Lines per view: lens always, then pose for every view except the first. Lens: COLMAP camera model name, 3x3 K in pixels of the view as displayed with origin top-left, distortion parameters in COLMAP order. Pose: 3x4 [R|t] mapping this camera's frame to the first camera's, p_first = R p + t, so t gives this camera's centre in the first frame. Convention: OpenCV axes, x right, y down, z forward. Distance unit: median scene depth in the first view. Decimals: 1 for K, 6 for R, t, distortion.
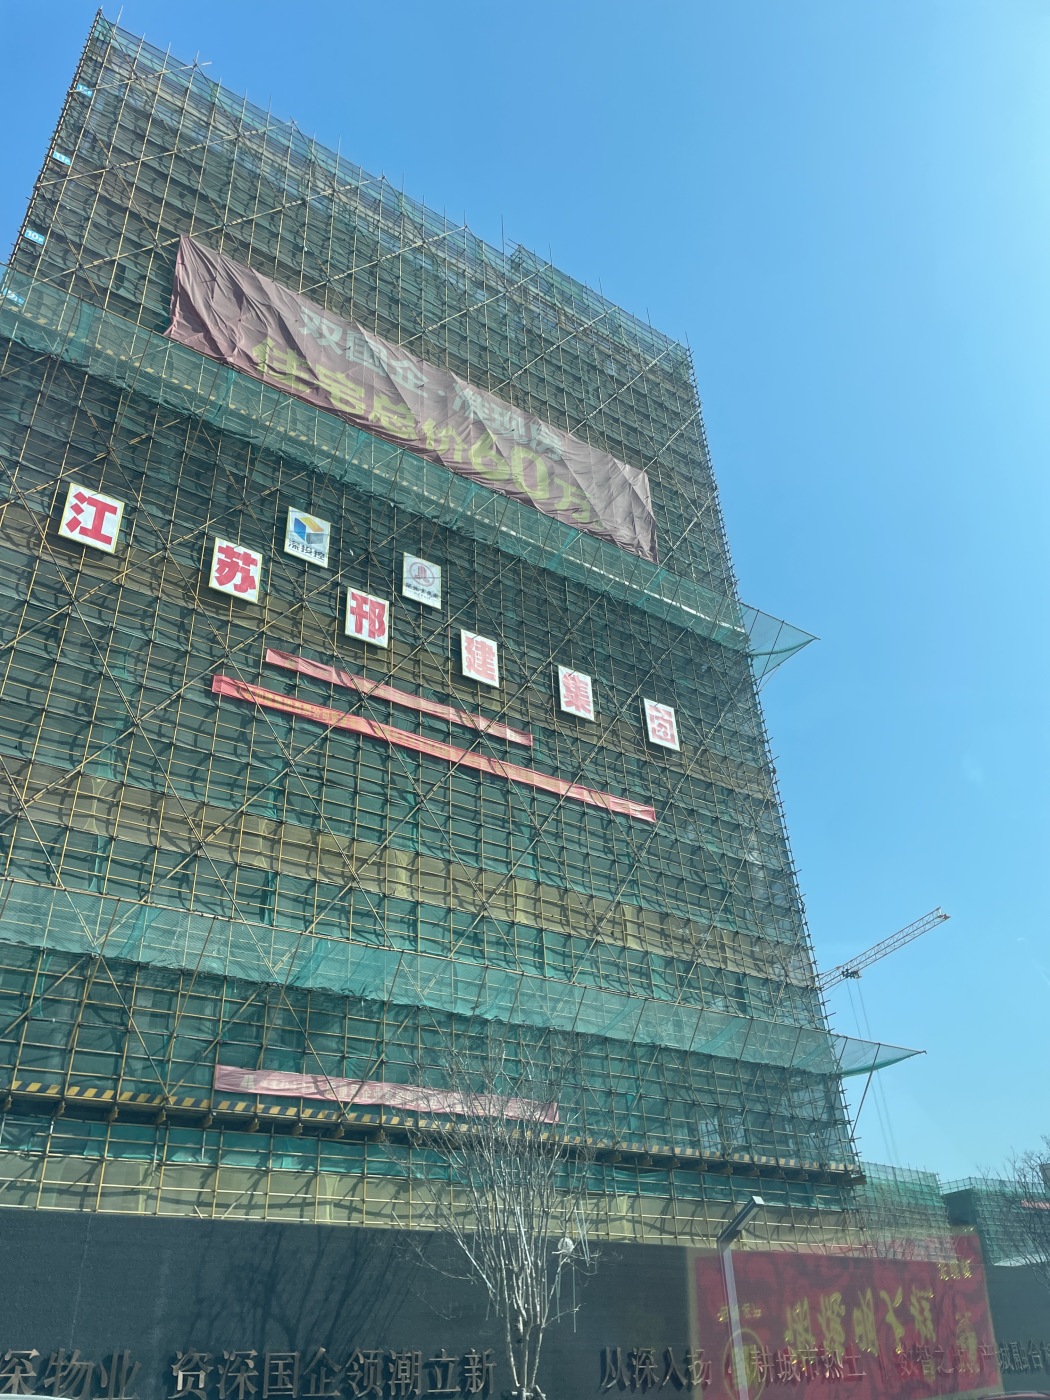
lens RADIAL K [[1052.0, 0, 521.2], [0, 1052.0, 698.5], [0, 0, 1]] dist [0.100035, -0.125928]
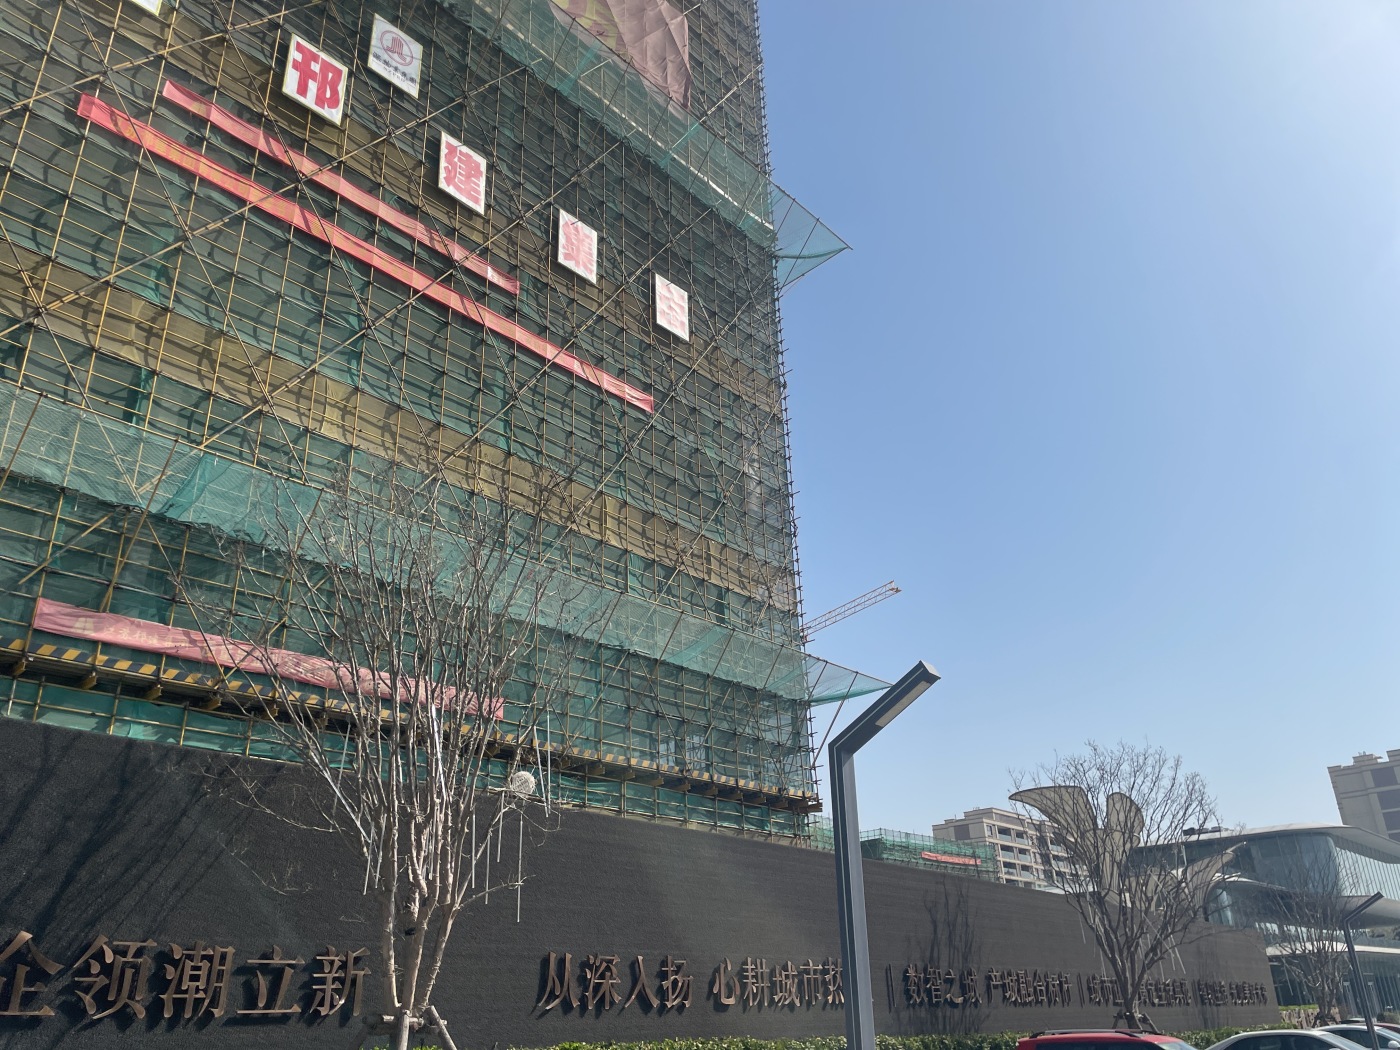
lens RADIAL K [[1052.0, 0, 693.3], [0, 1052.0, 538.5], [0, 0, 1]] dist [0.100035, -0.125928]
pose [[0.975299, 0.106398, 0.193577, 0.004382], [-0.135719, 0.980063, 0.145107, 0.101656], [-0.174279, -0.167795, 0.970295, 0.160277]]
